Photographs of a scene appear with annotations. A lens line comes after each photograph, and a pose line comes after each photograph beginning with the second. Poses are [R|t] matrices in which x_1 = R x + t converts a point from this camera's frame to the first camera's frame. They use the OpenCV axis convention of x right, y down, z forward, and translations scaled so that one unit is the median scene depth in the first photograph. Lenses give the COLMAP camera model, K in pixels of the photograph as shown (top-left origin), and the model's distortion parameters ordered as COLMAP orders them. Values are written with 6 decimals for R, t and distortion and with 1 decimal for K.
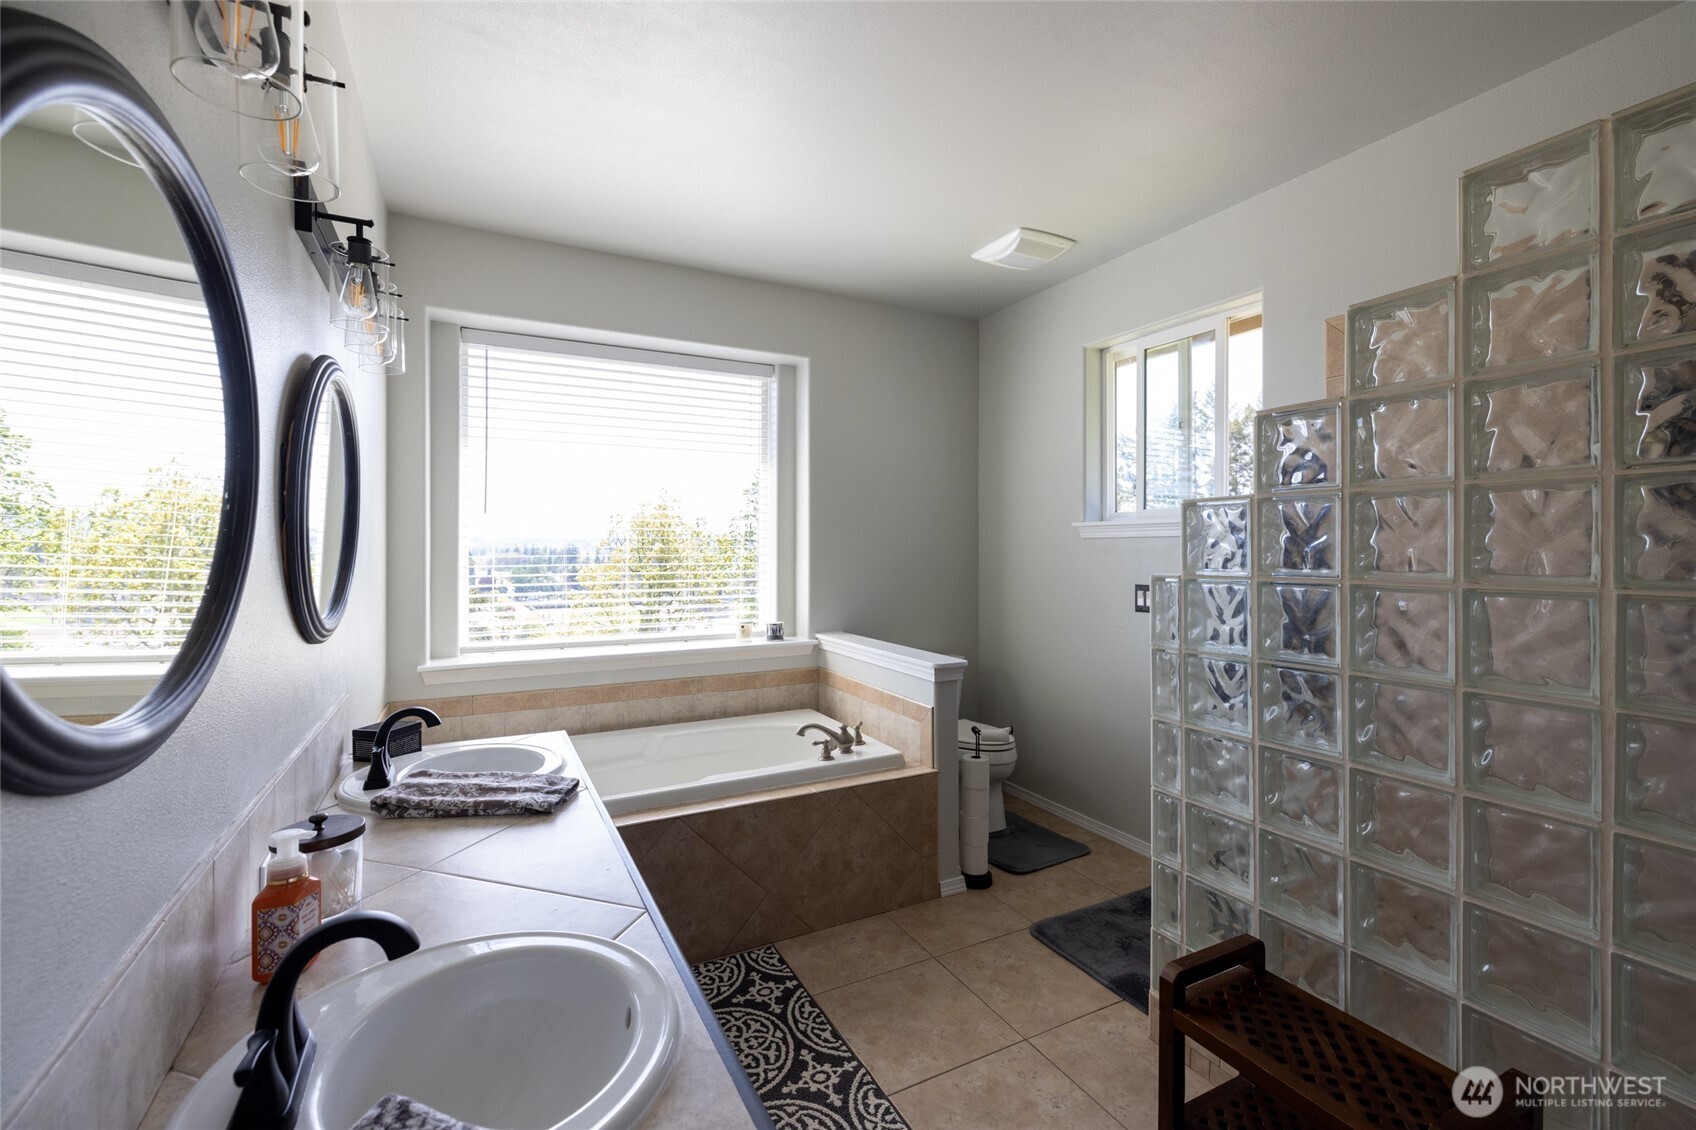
lens RADIAL K [[721.9, 0, 848.1], [0, 721.9, 550.2], [0, 0, 1]] dist [0.006736, -0.001702]
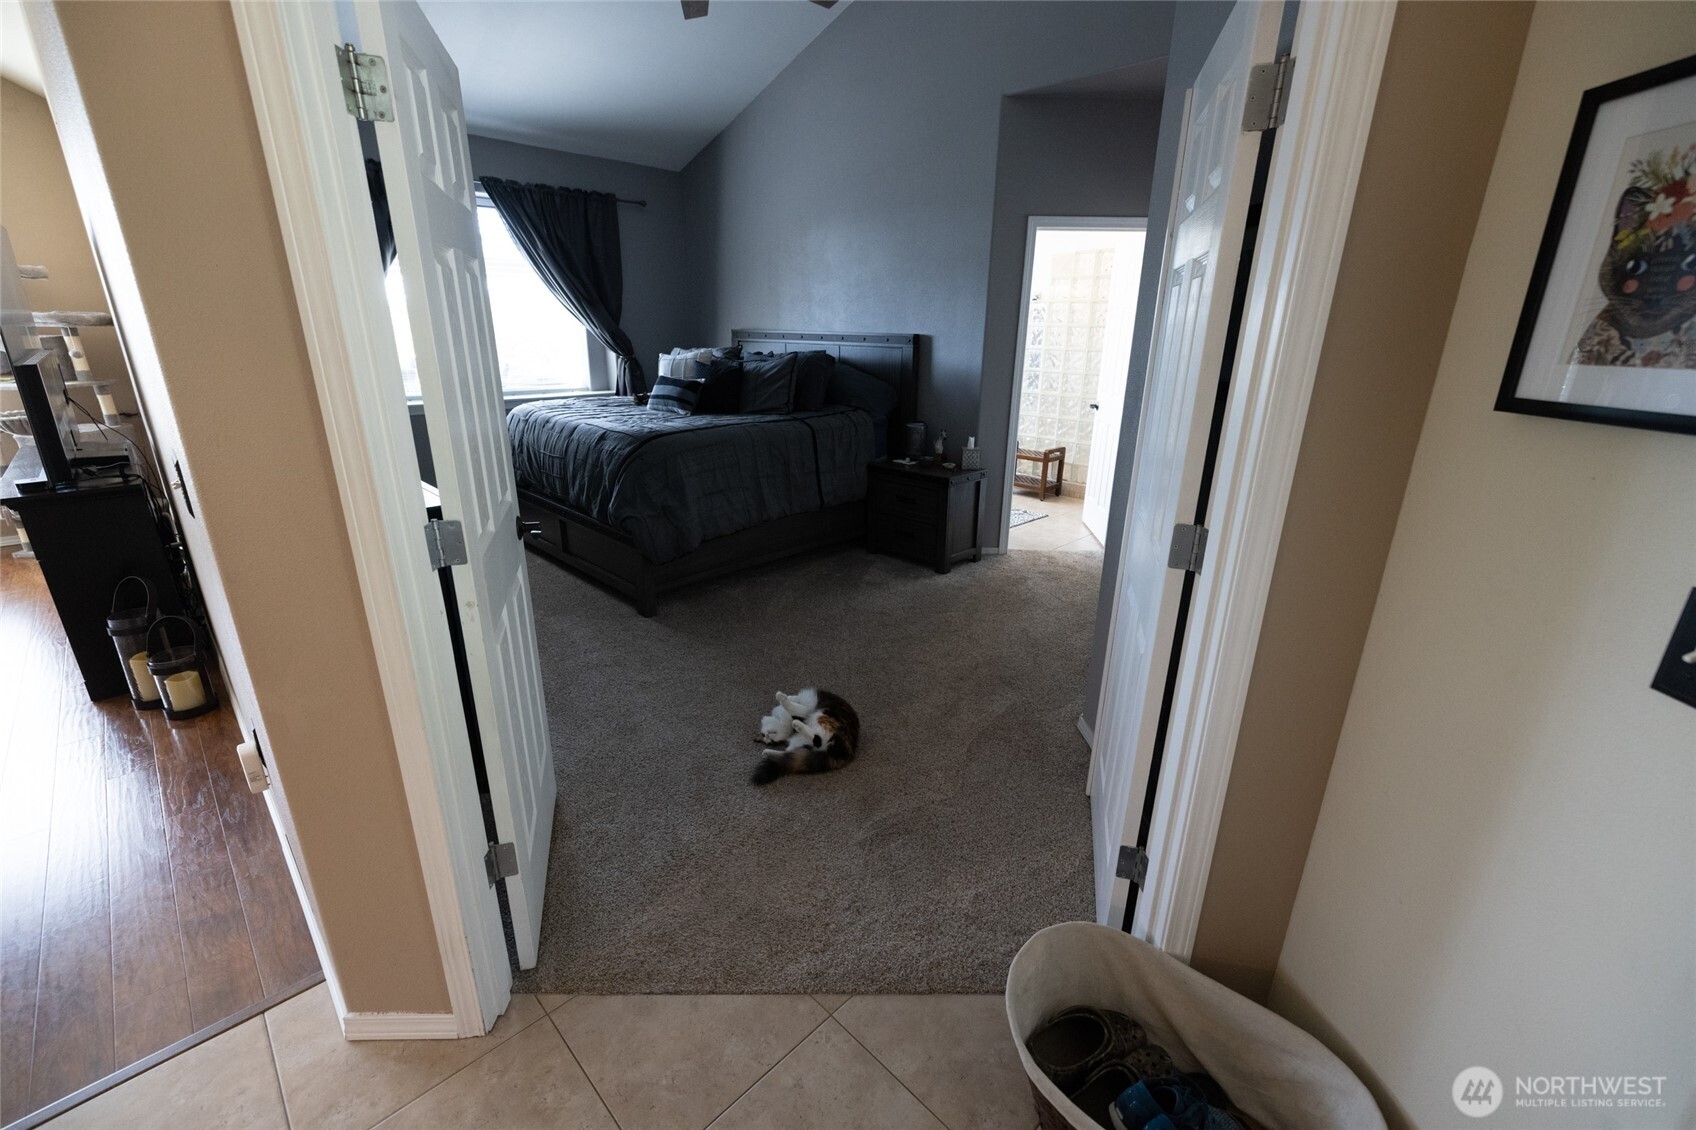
lens RADIAL K [[721.9, 0, 847.1], [0, 721.9, 557.7], [0, 0, 1]] dist [0.006736, -0.001702]
pose [[0.954898, -0.076509, 0.286906, -1.644200], [-0.014485, 0.953081, 0.302367, -0.048005], [-0.296579, -0.292886, 0.908988, -2.737064]]
